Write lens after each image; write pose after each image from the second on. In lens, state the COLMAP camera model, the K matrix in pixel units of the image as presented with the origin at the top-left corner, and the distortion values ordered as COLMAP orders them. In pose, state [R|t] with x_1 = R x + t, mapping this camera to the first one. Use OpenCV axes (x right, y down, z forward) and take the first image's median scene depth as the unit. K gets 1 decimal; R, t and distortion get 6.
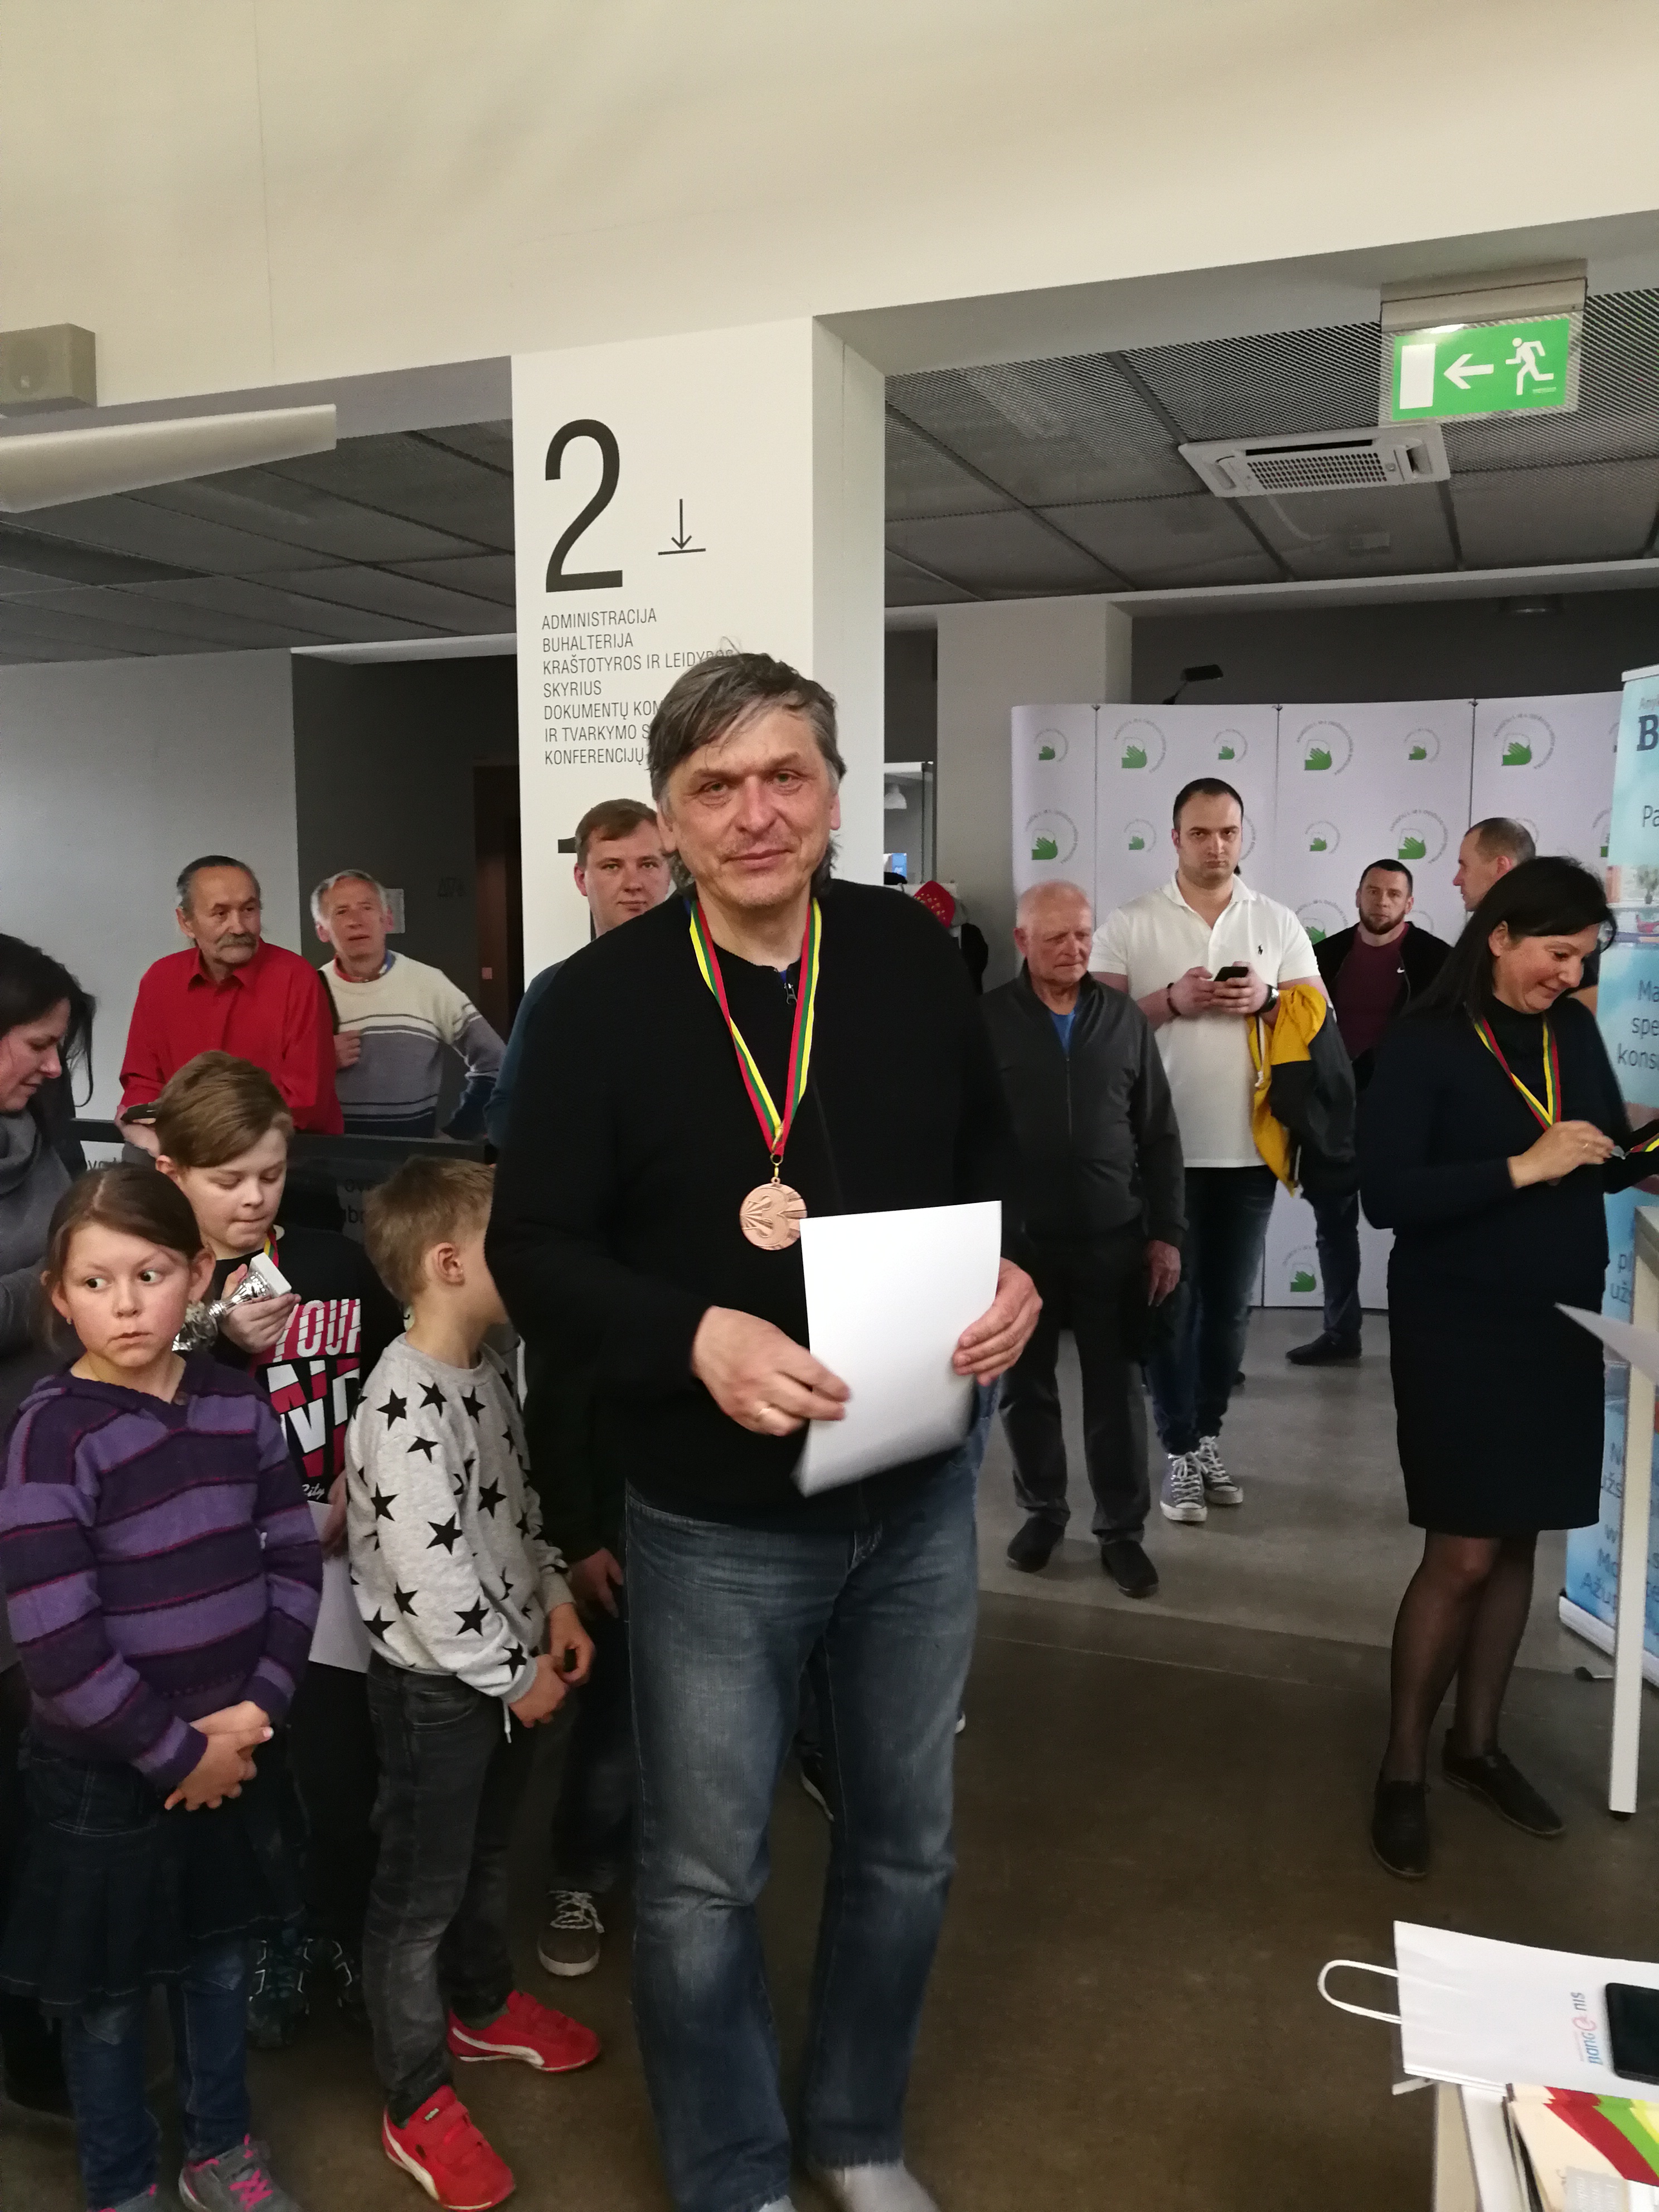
lens RADIAL K [[1777.2, 0, 829.5], [0, 1777.2, 1106.0], [0, 0, 1]] dist [-0.008854, 0.051021]
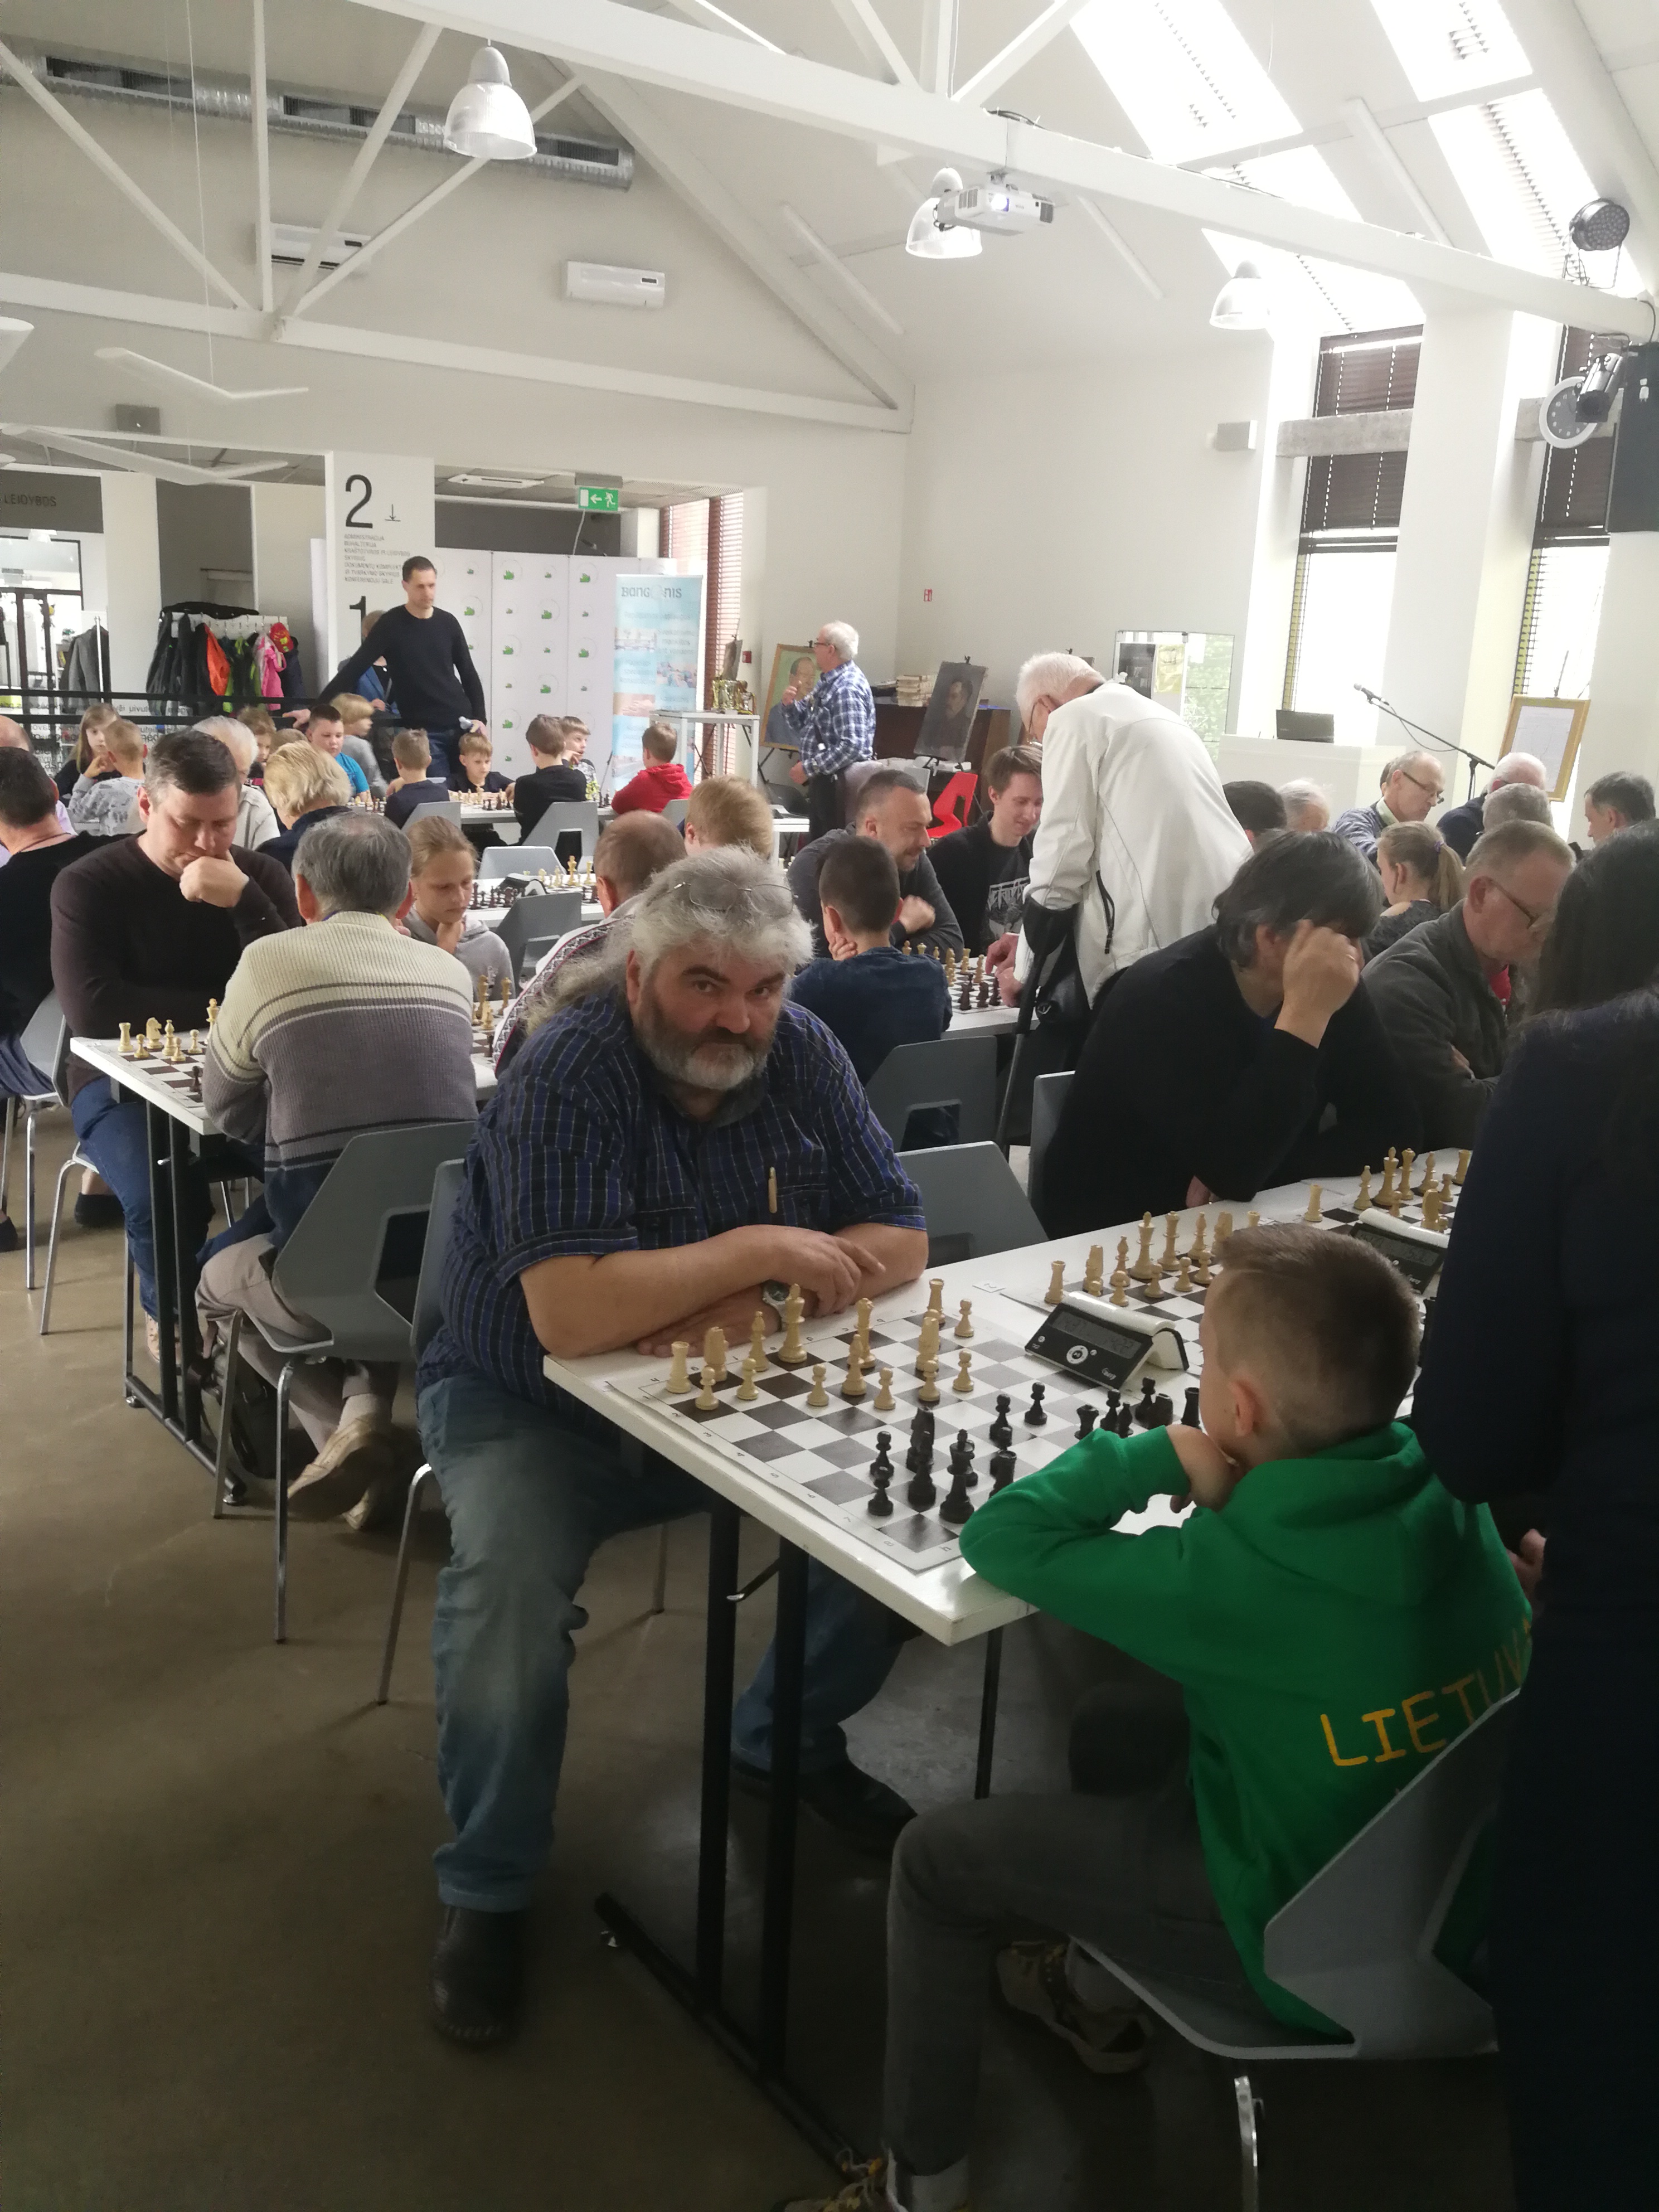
lens RADIAL K [[1746.0, 0, 804.3], [0, 1746.0, 1101.4], [0, 0, 1]] dist [-0.006630, 0.025525]
pose [[0.731856, -0.138138, 0.667311, -1.806209], [0.037089, 0.985862, 0.163403, 0.253299], [-0.680449, -0.094838, 0.726633, -1.968682]]
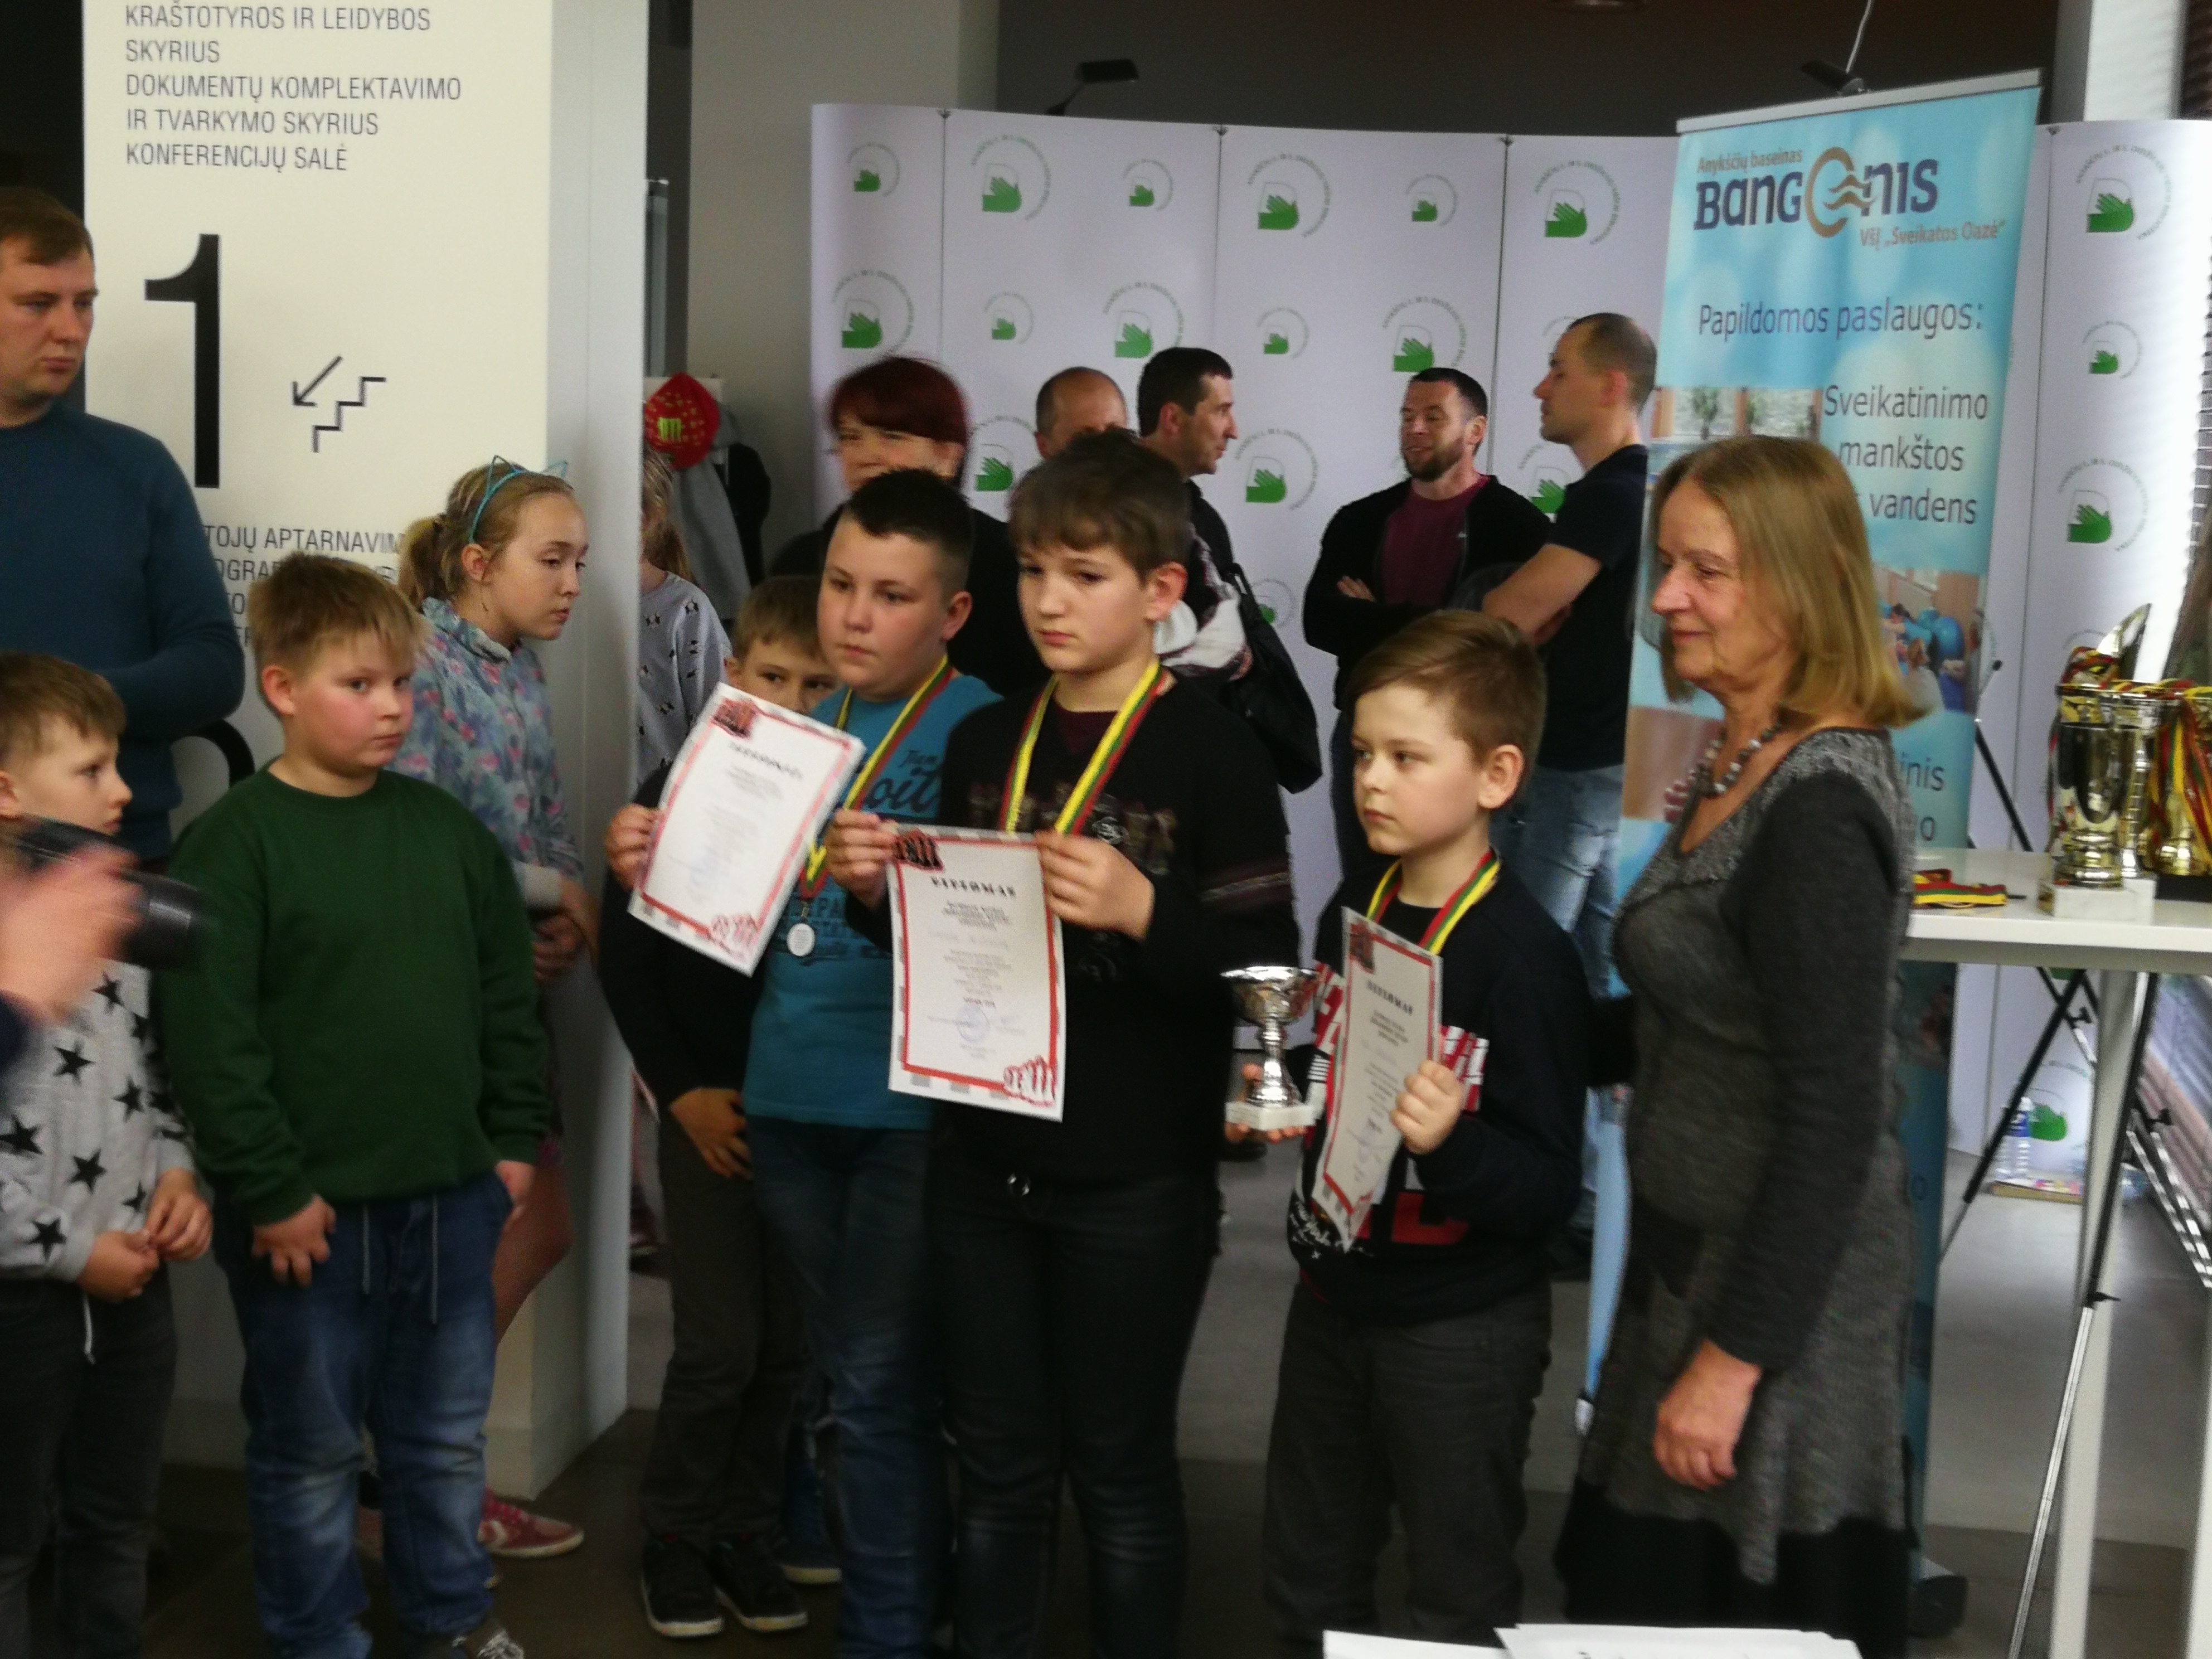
lens RADIAL K [[3122.9, 0, 1080.8], [0, 3122.9, 843.3], [0, 0, 1]] dist [-0.048920, 0.087586]
pose [[0.978951, 0.011426, 0.203777, -0.047006], [-0.015094, 0.999751, 0.016452, 0.033088], [-0.203538, -0.019181, 0.978879, -0.192904]]
